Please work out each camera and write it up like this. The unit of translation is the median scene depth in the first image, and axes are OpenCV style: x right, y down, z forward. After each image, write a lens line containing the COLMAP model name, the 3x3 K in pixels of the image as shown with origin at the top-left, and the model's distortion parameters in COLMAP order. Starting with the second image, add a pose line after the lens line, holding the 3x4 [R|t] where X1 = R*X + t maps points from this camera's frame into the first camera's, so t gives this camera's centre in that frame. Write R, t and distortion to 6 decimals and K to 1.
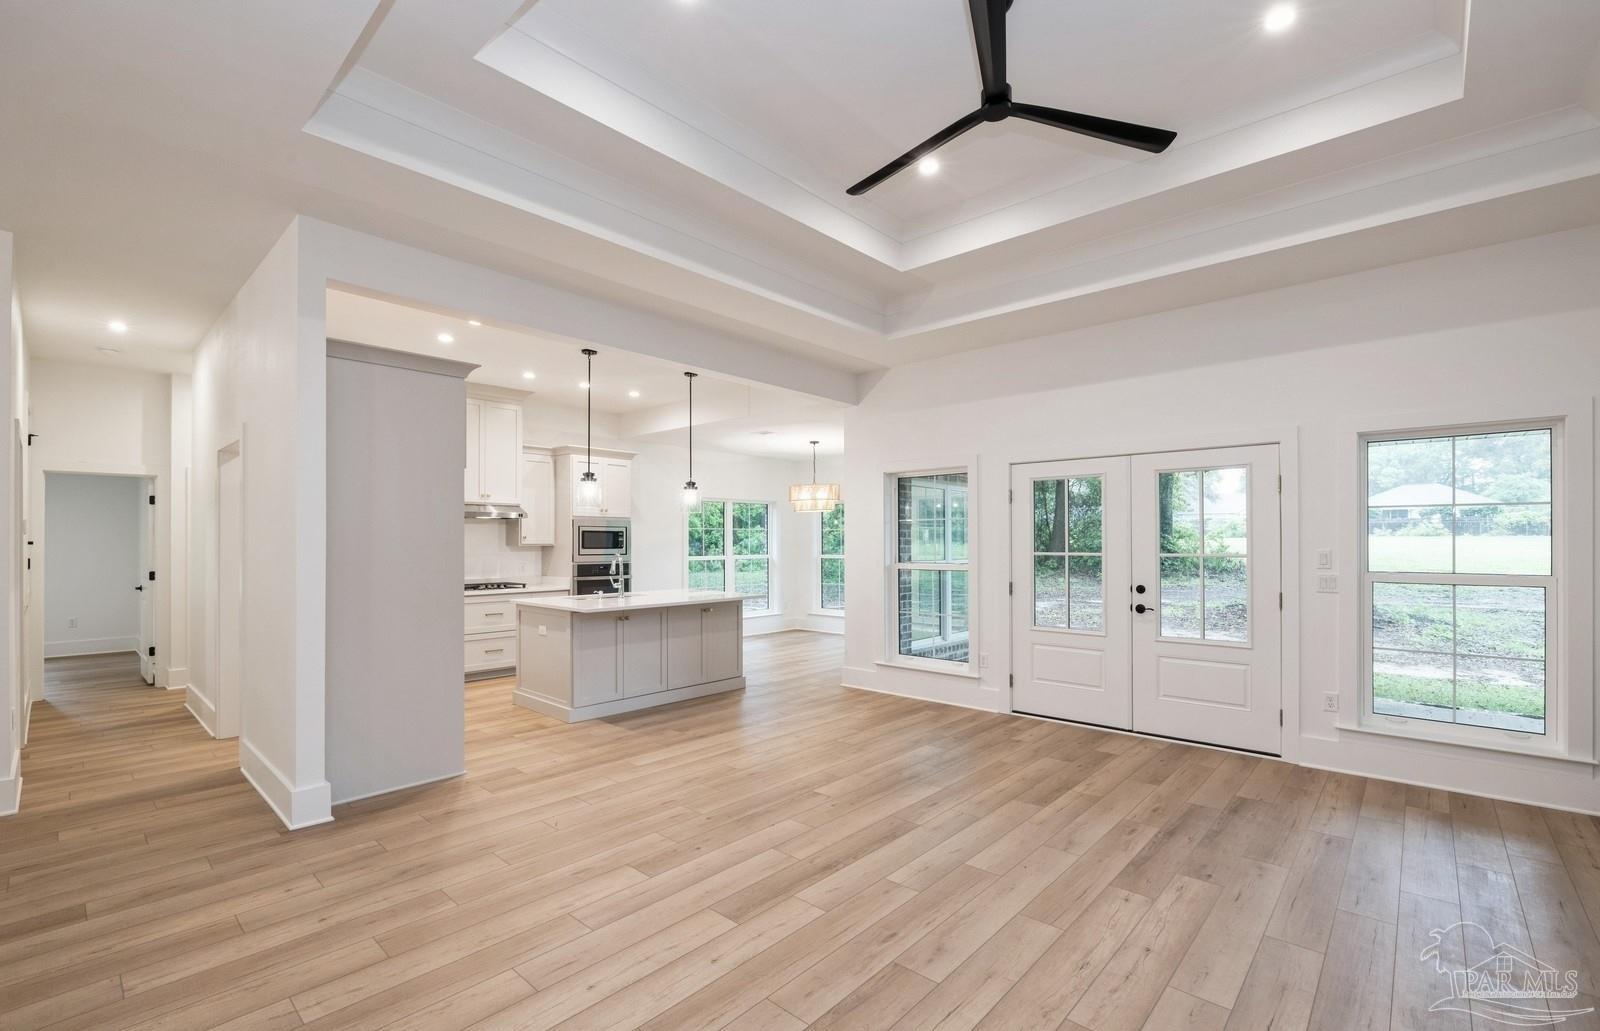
lens RADIAL K [[694.0, 0, 782.2], [0, 694.0, 538.2], [0, 0, 1]] dist [-0.009696, 0.000238]
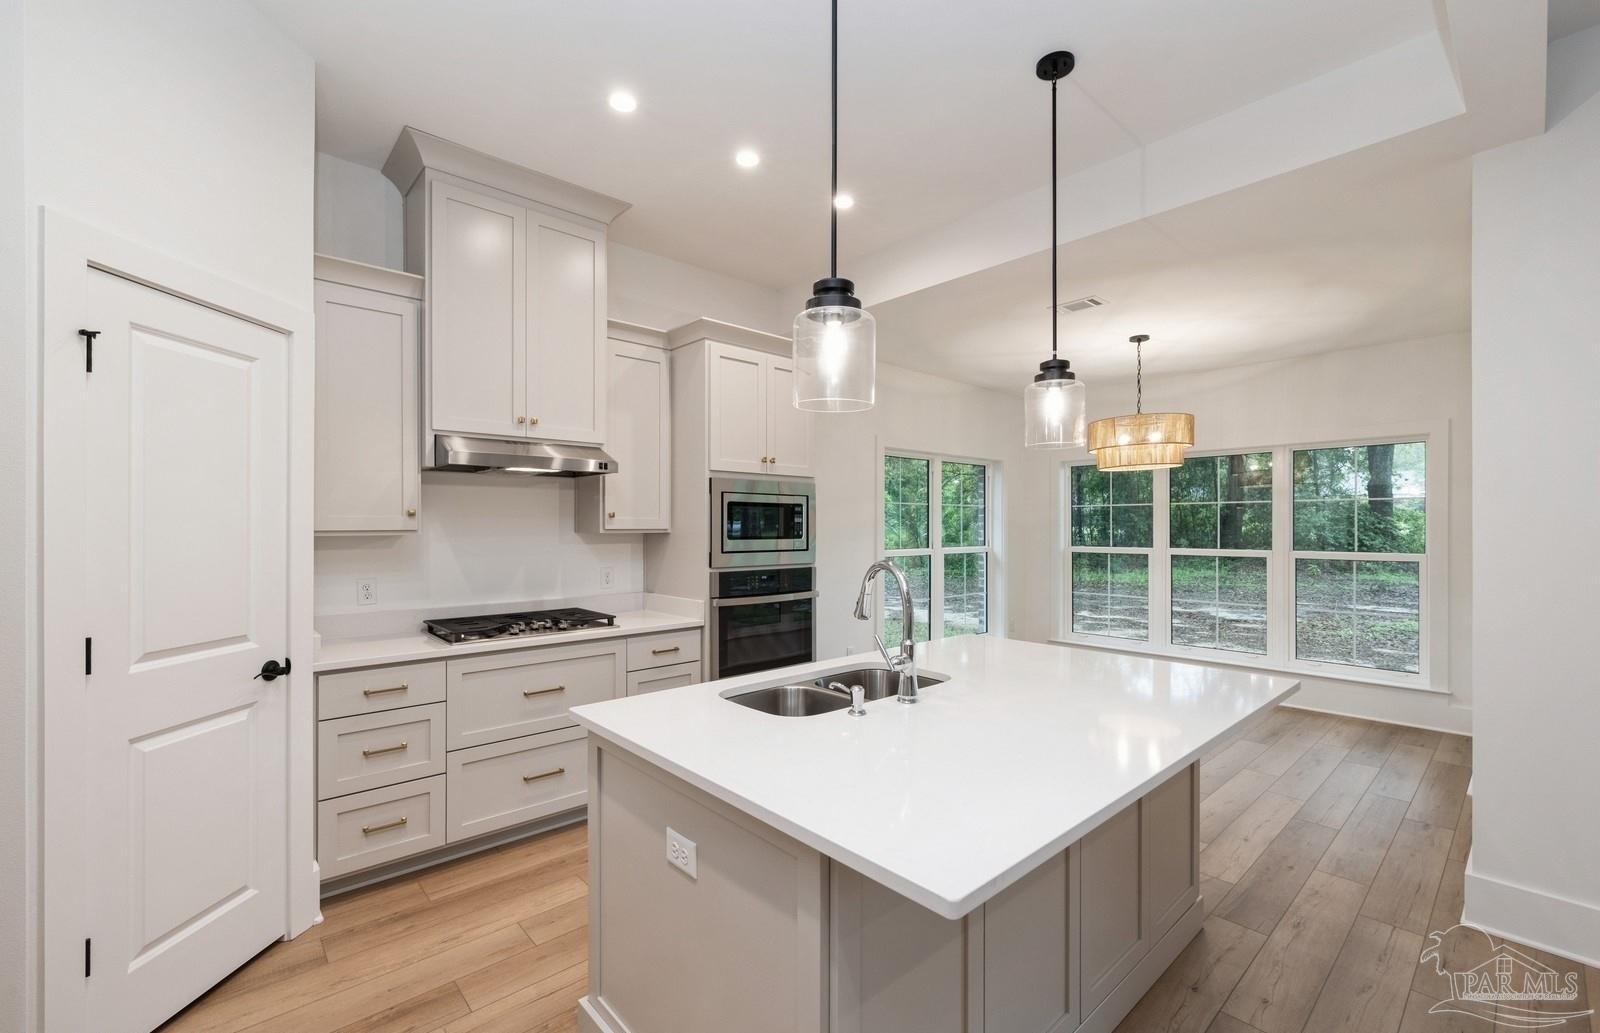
lens RADIAL K [[673.7, 0, 795.9], [0, 673.7, 522.7], [0, 0, 1]] dist [-0.001985, 0.001132]
pose [[0.996684, 0.001358, -0.081357, -0.321010], [-0.001199, 0.999997, 0.002002, 0.004149], [0.081359, -0.001898, 0.996683, 0.850810]]
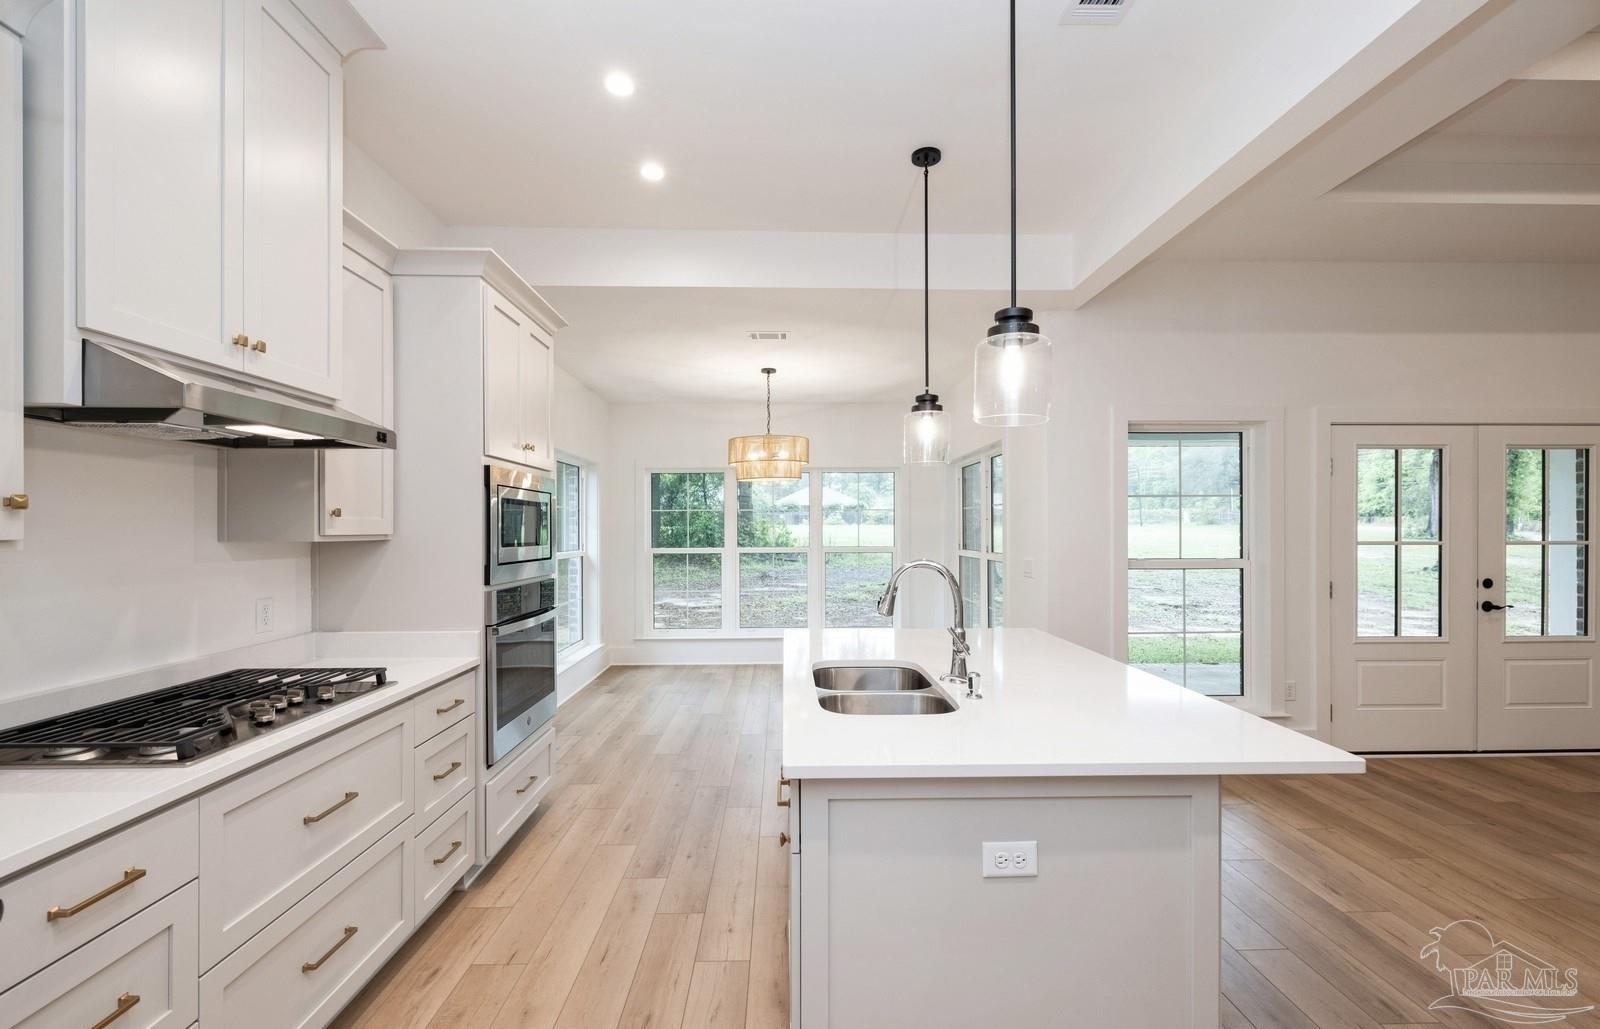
lens RADIAL K [[672.6, 0, 802.2], [0, 672.6, 521.6], [0, 0, 1]] dist [0.005601, -0.000124]
pose [[0.707098, 0.007101, 0.707080, -0.670830], [-0.003255, 0.999972, -0.006787, 0.005755], [-0.707108, 0.002497, 0.707101, 1.001715]]
